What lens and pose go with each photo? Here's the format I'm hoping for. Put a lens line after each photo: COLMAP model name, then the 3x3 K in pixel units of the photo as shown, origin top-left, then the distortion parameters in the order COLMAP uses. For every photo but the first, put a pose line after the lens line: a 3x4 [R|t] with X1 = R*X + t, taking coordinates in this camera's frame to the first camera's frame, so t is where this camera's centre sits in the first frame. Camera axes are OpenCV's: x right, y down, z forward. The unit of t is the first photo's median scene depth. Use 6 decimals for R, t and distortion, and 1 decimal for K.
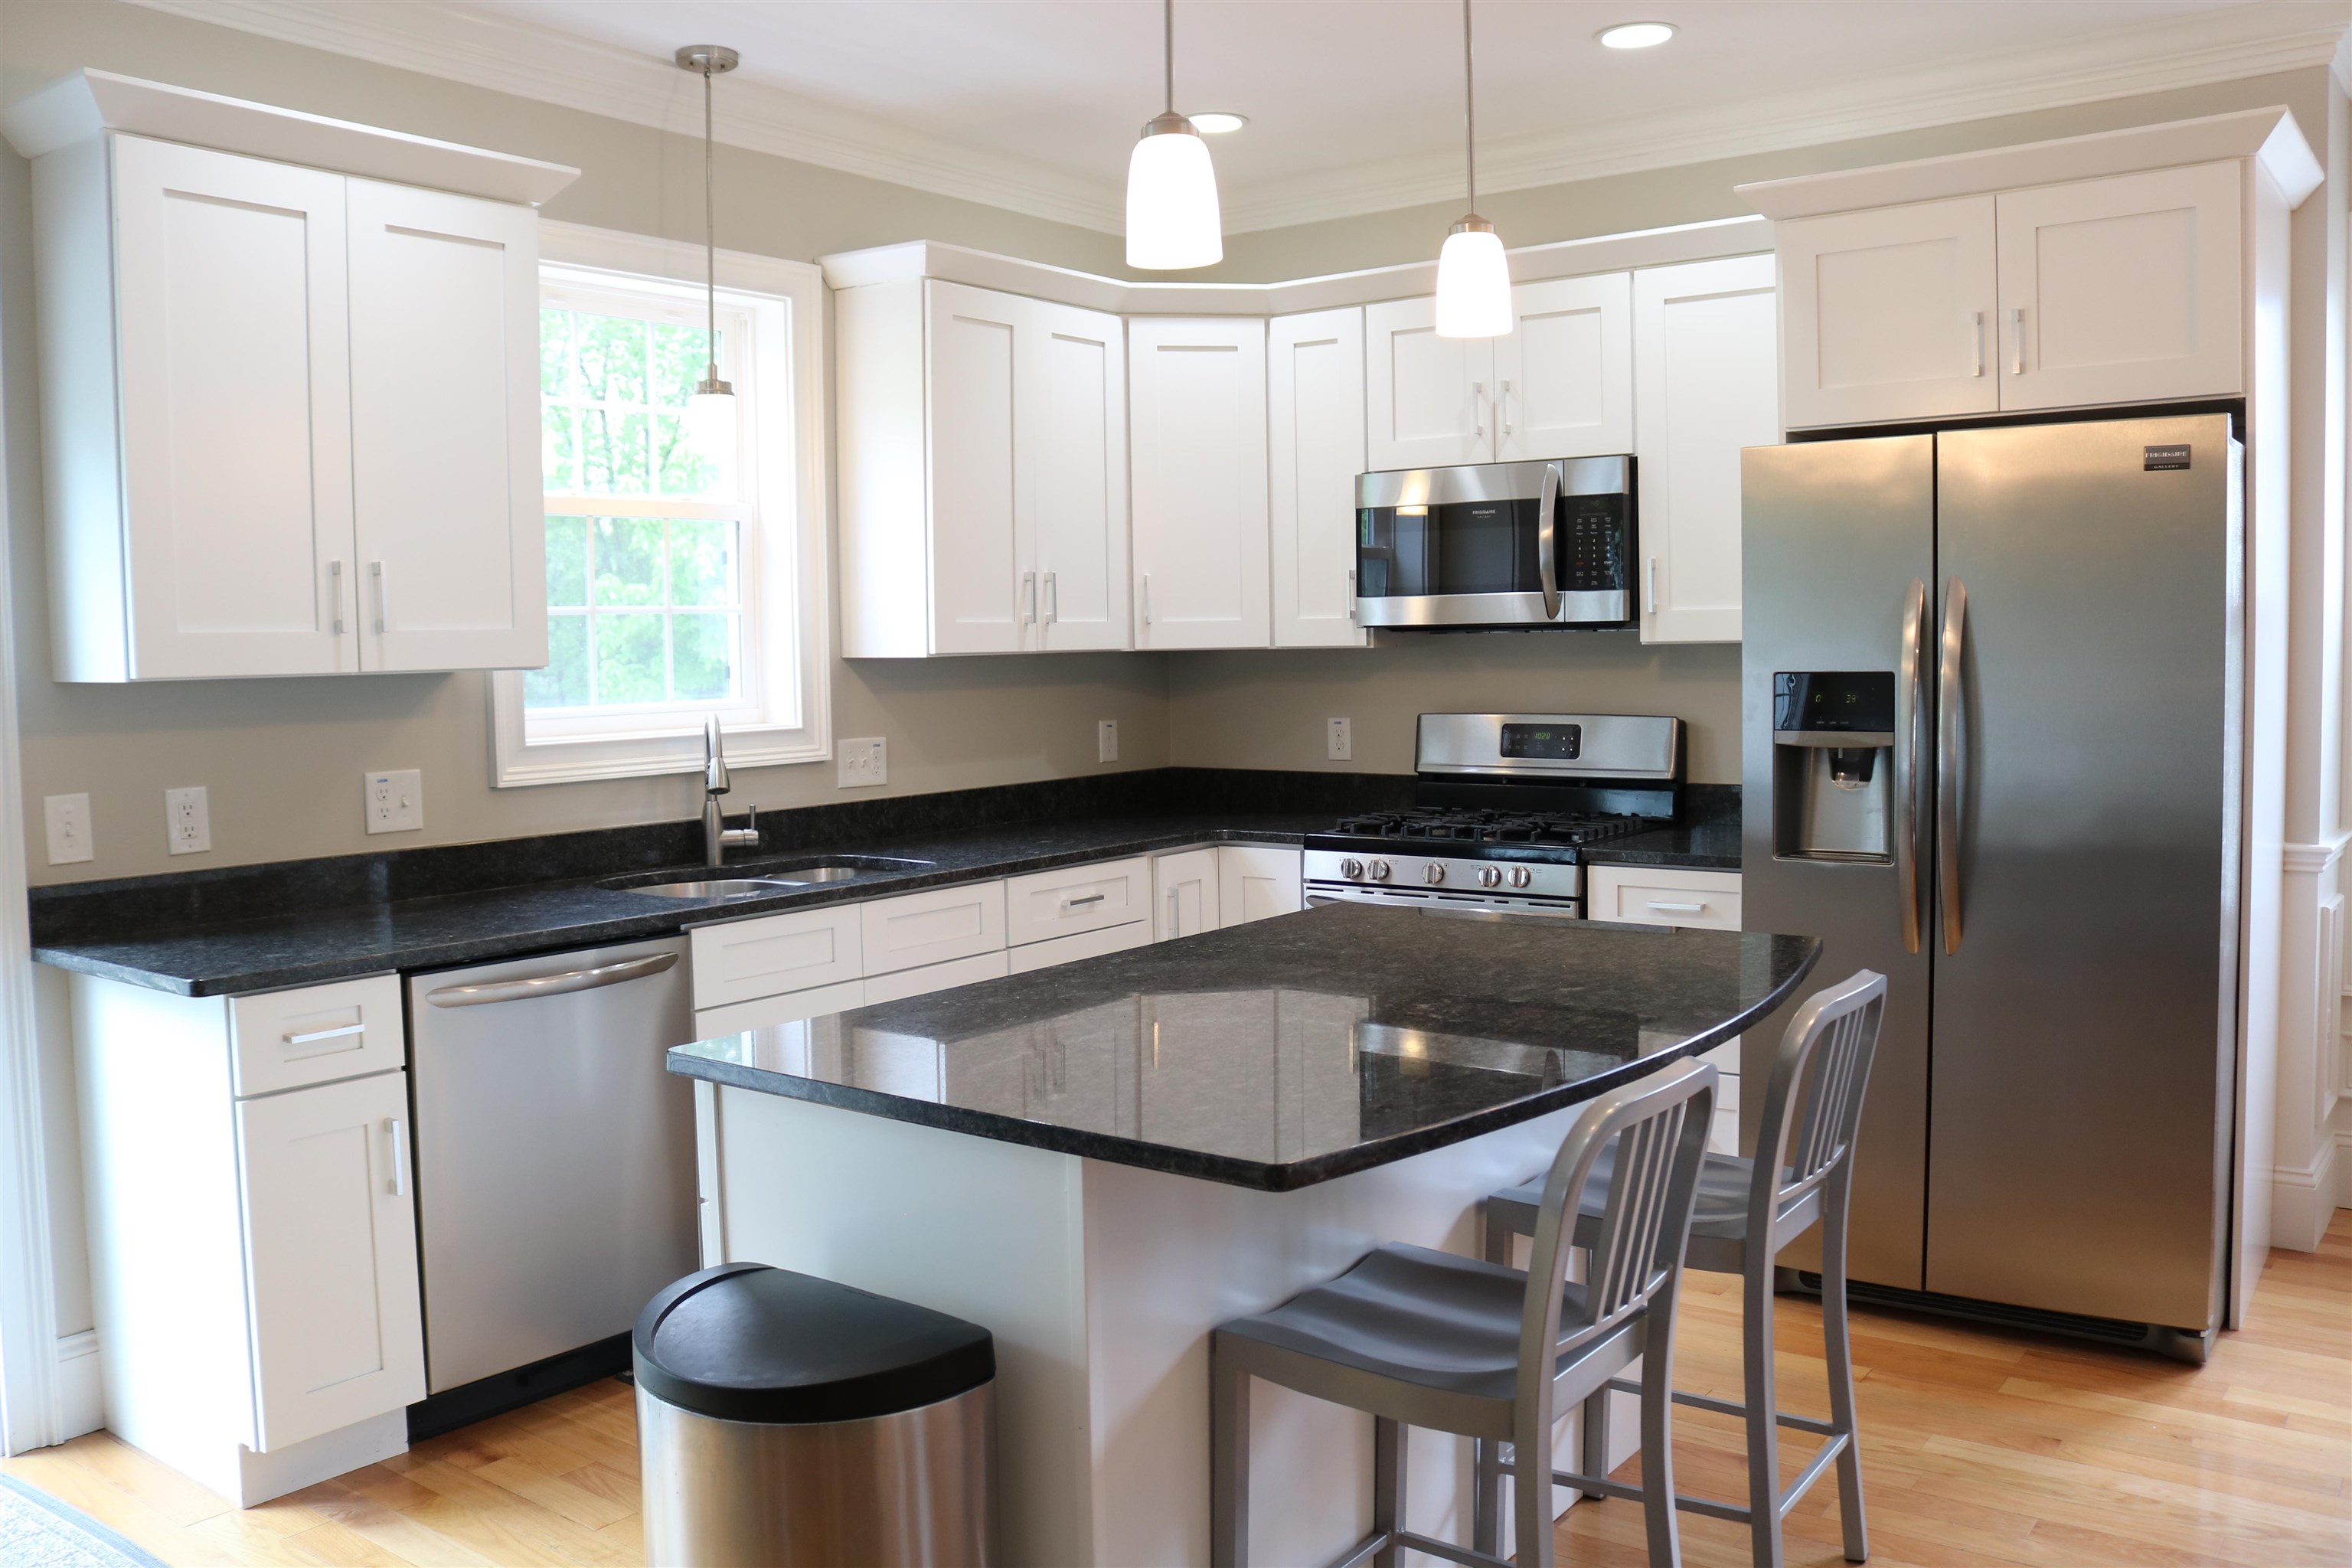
lens RADIAL K [[1939.7, 0, 1168.7], [0, 1939.7, 790.2], [0, 0, 1]] dist [-0.098457, 0.043606]
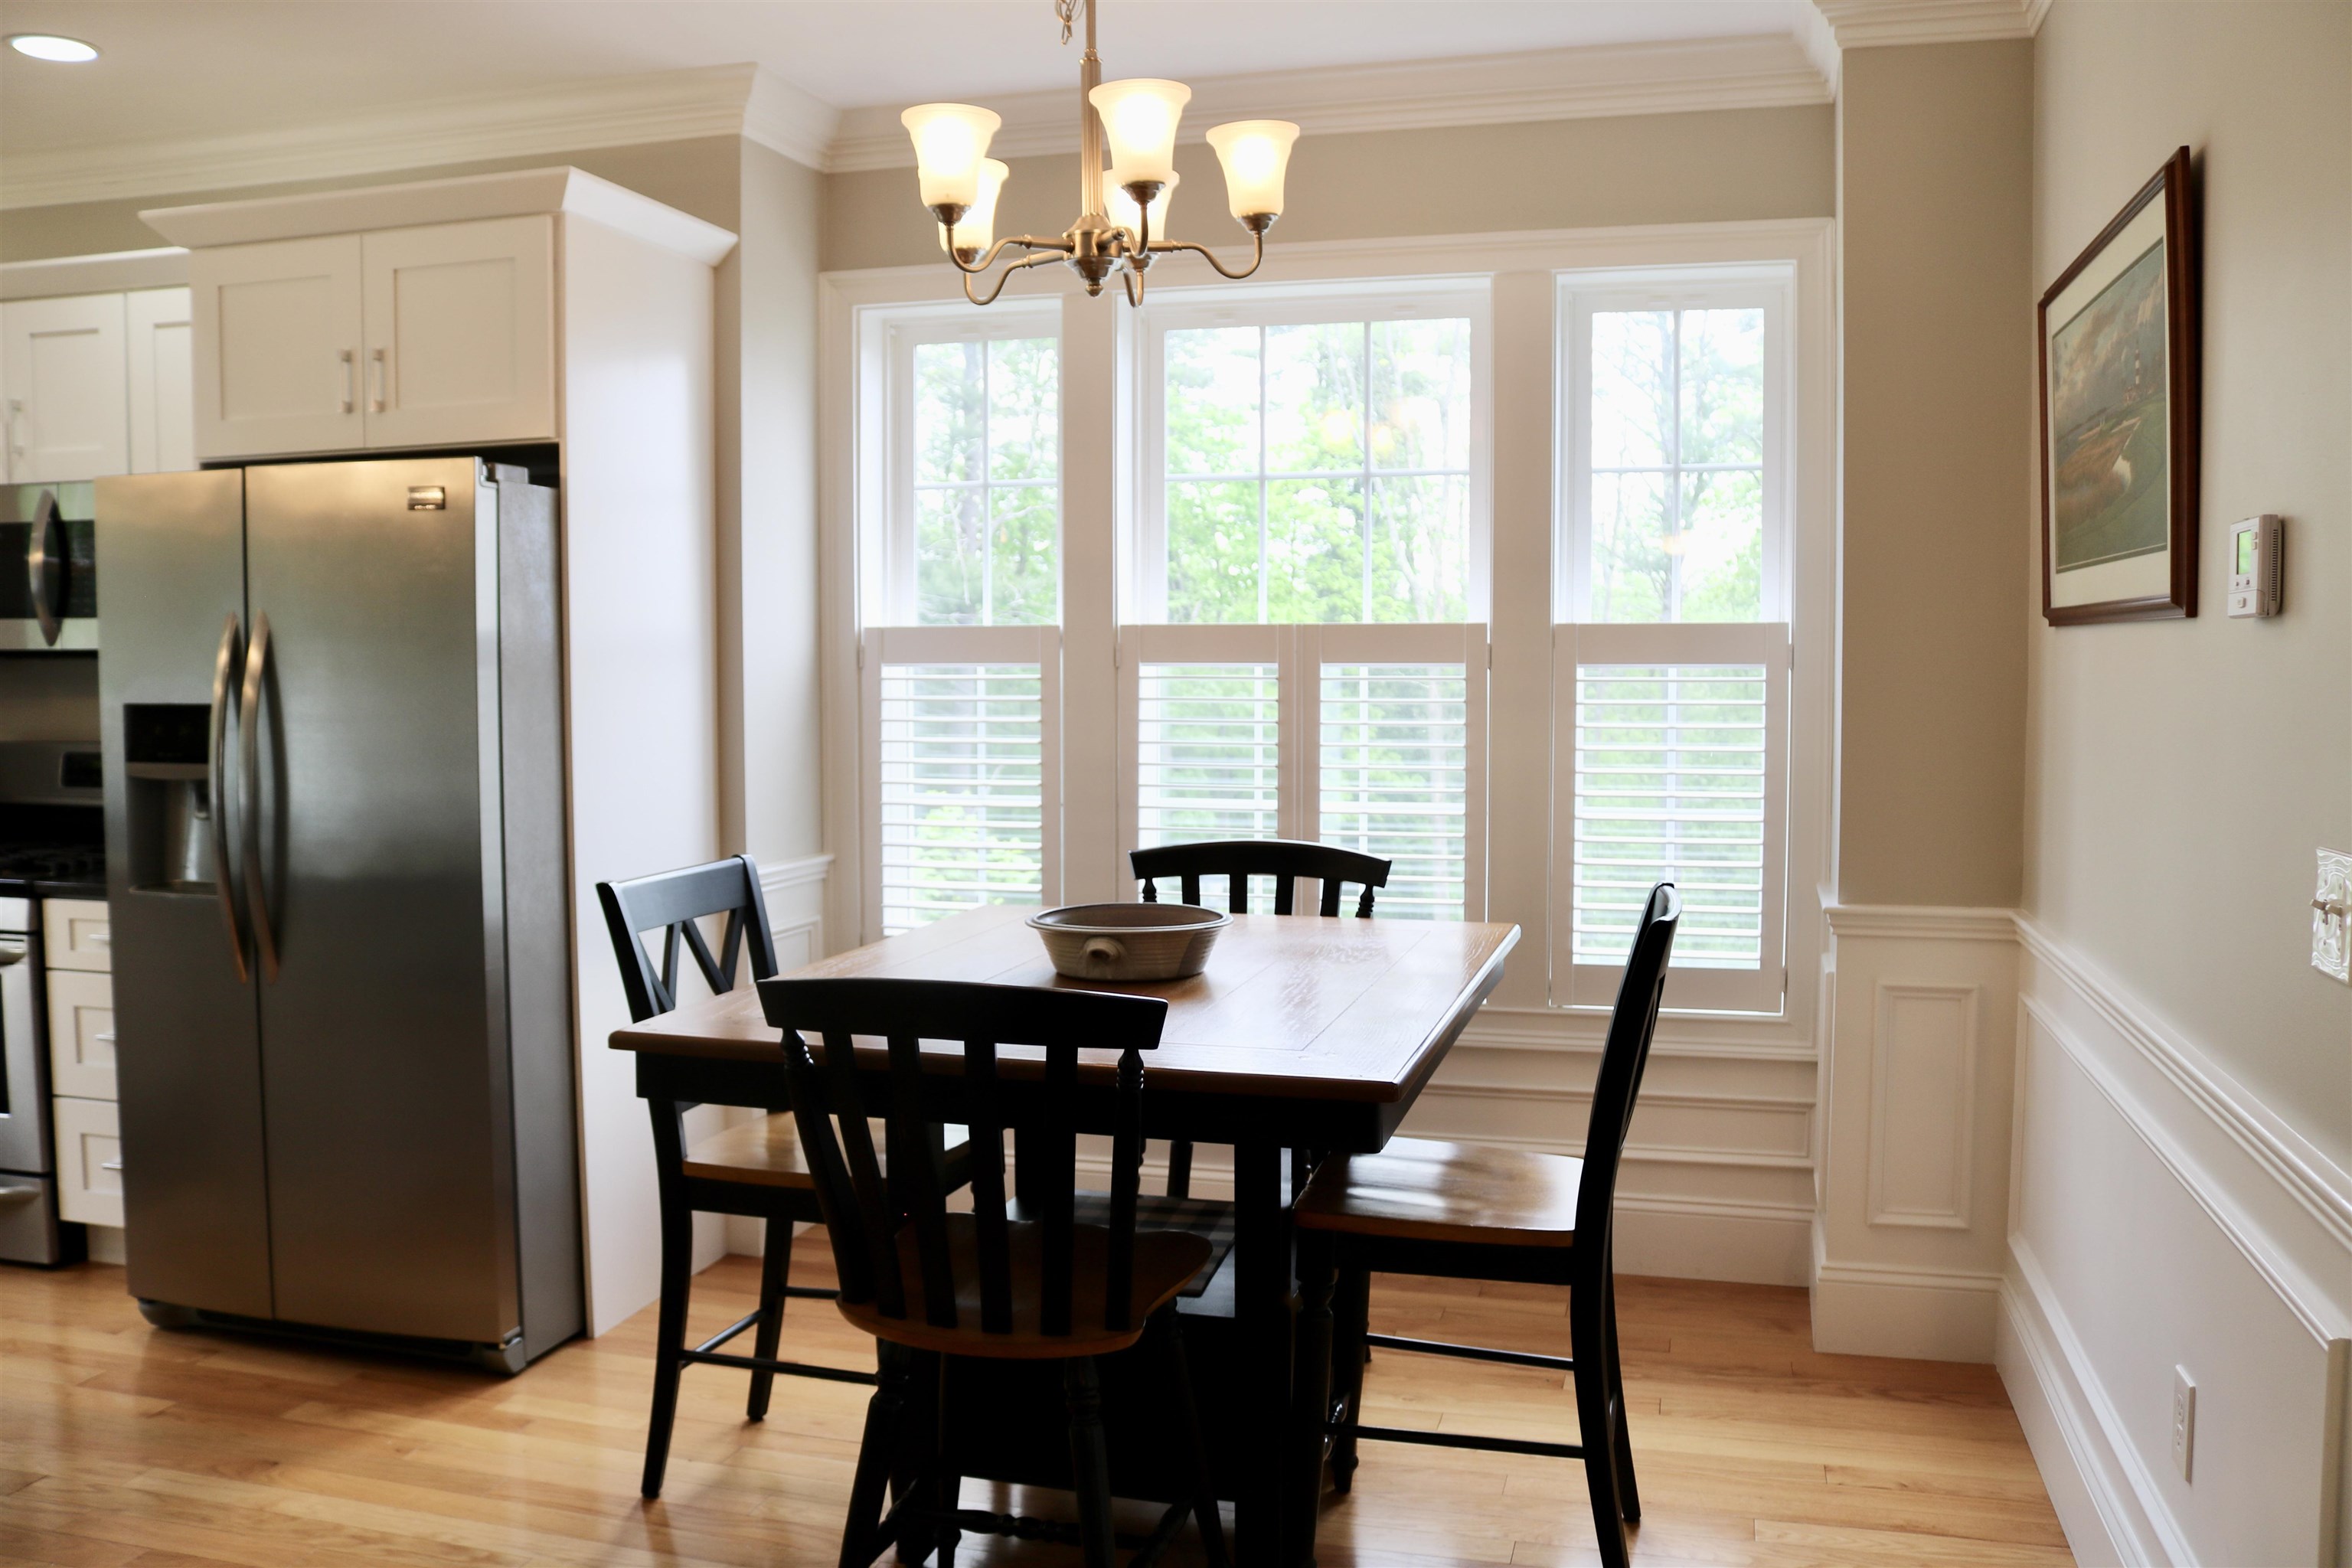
lens RADIAL K [[1939.7, 0, 1169.5], [0, 1939.7, 772.8], [0, 0, 1]] dist [-0.098457, 0.043606]
pose [[0.934547, -0.004271, 0.355814, 0.498080], [0.011018, 0.999796, -0.016939, -0.003231], [-0.355669, 0.019751, 0.934403, -0.109038]]
